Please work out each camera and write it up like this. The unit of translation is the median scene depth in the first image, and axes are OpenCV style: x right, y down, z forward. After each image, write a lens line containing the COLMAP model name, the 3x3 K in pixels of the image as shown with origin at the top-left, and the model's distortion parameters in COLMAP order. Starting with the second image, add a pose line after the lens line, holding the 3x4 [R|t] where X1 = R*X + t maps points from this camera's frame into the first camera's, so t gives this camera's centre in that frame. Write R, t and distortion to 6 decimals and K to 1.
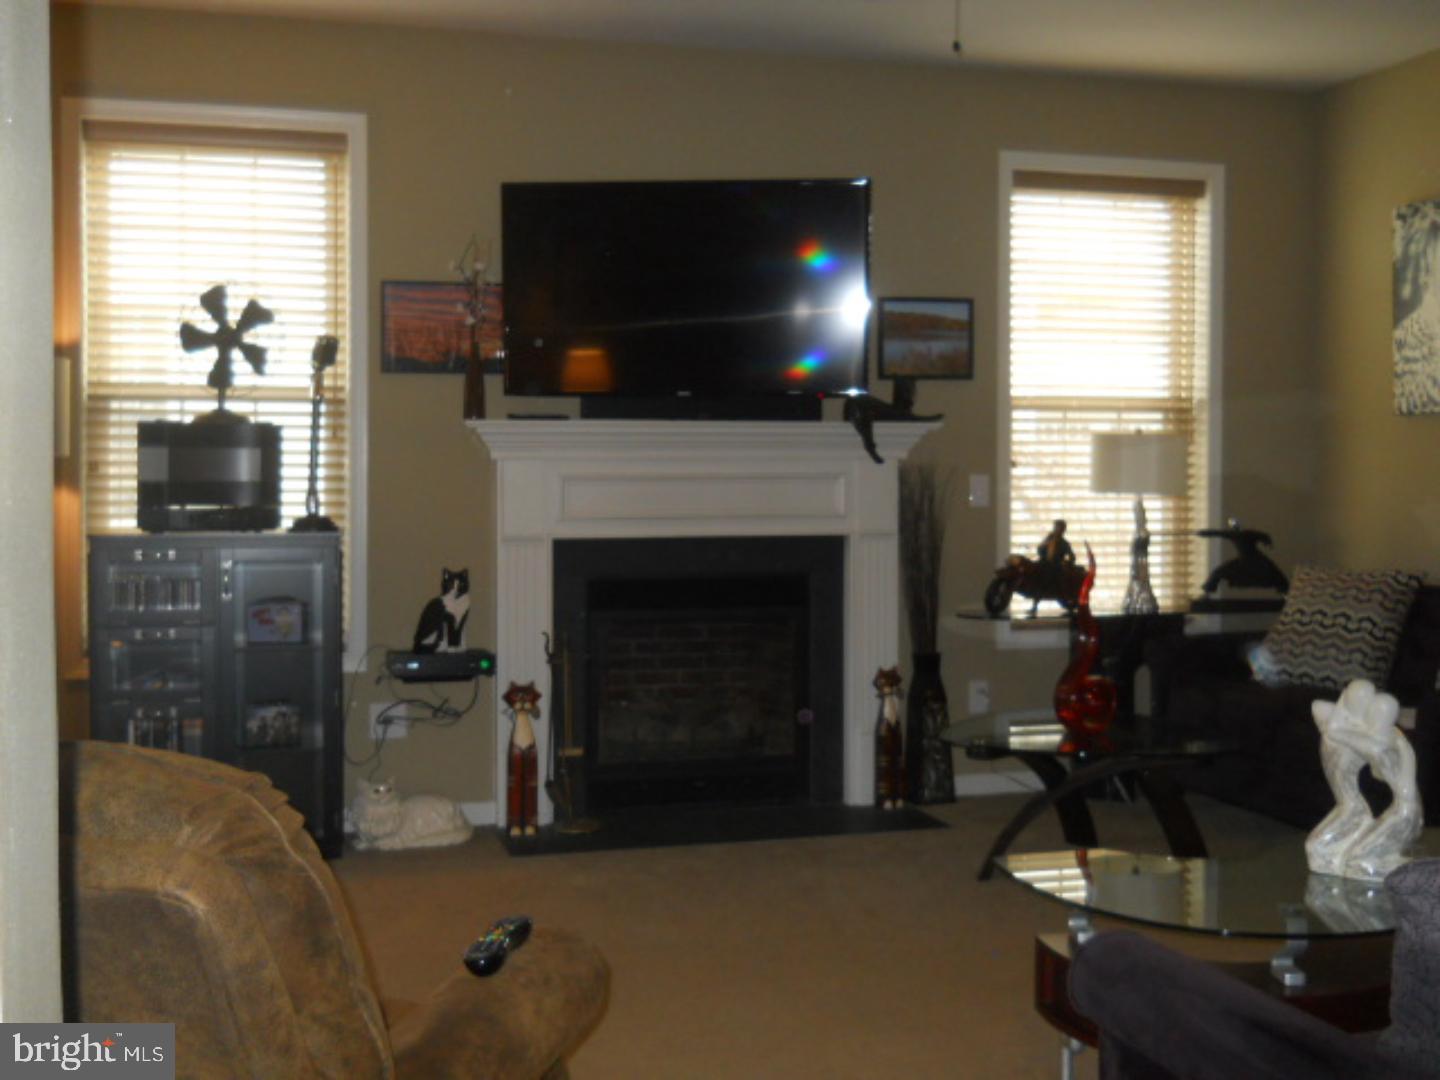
lens RADIAL K [[1620.5, 0, 720.0], [0, 1620.5, 540.0], [0, 0, 1]] dist [-0.061306, -0.001671]
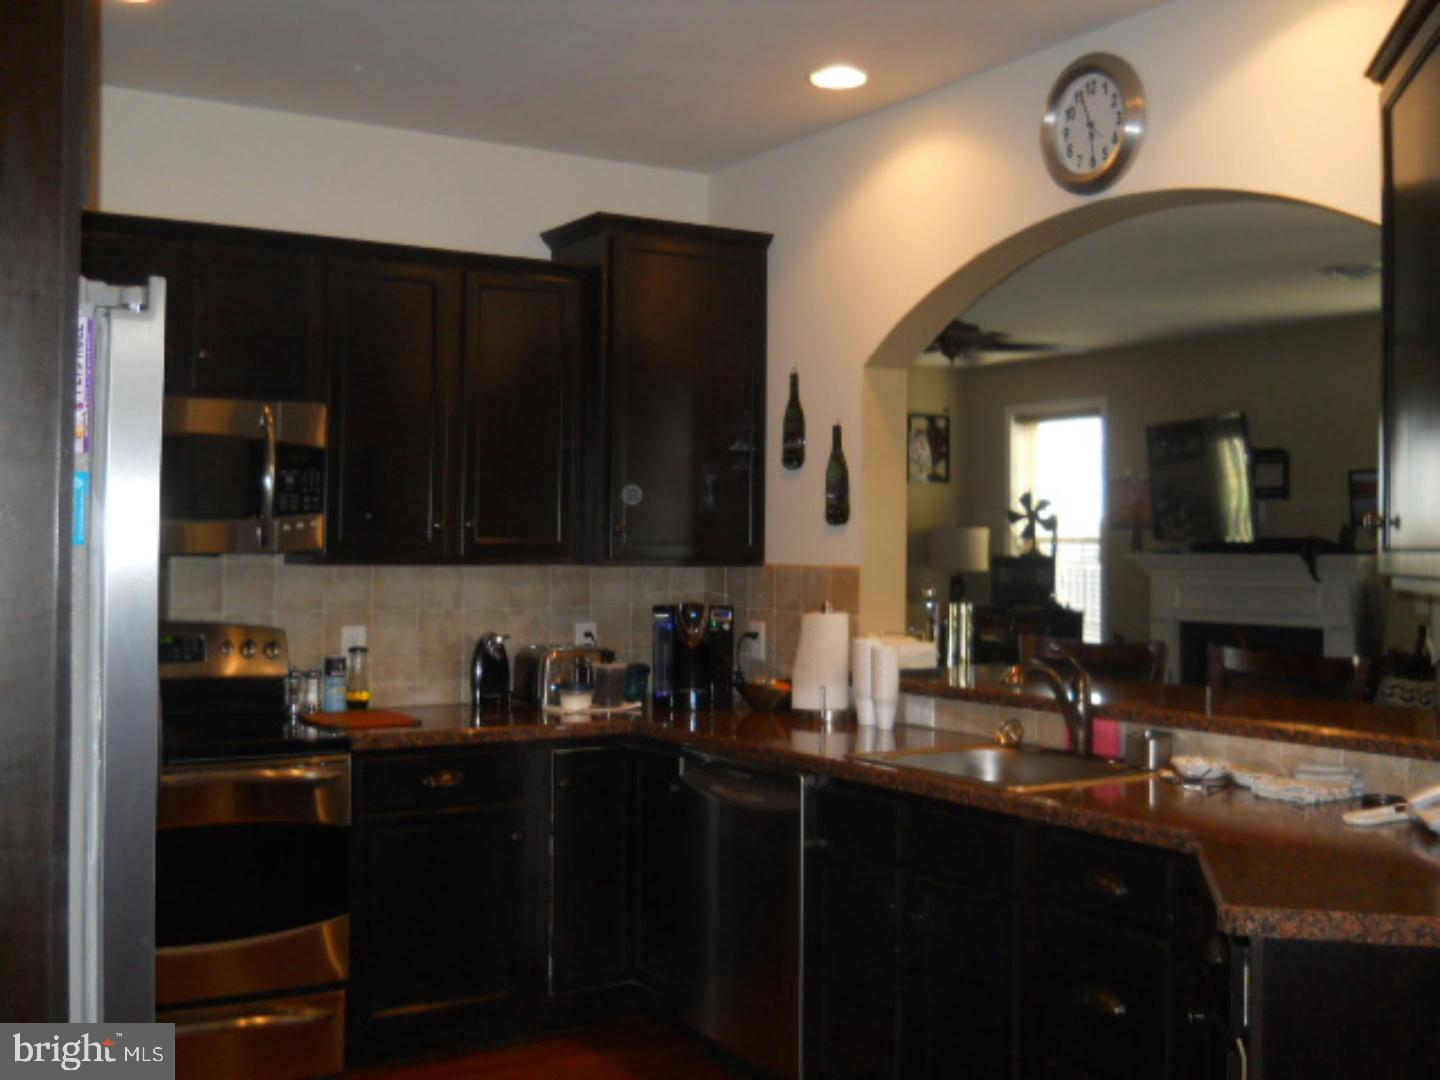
lens RADIAL K [[1540.1, 0, 720.0], [0, 1540.1, 540.0], [0, 0, 1]] dist [-0.110156, 0.003877]
pose [[0.259345, -0.009987, -0.965733, 1.412426], [-0.059506, 0.997881, -0.026300, -0.015570], [0.963950, 0.064287, 0.258201, 0.082729]]
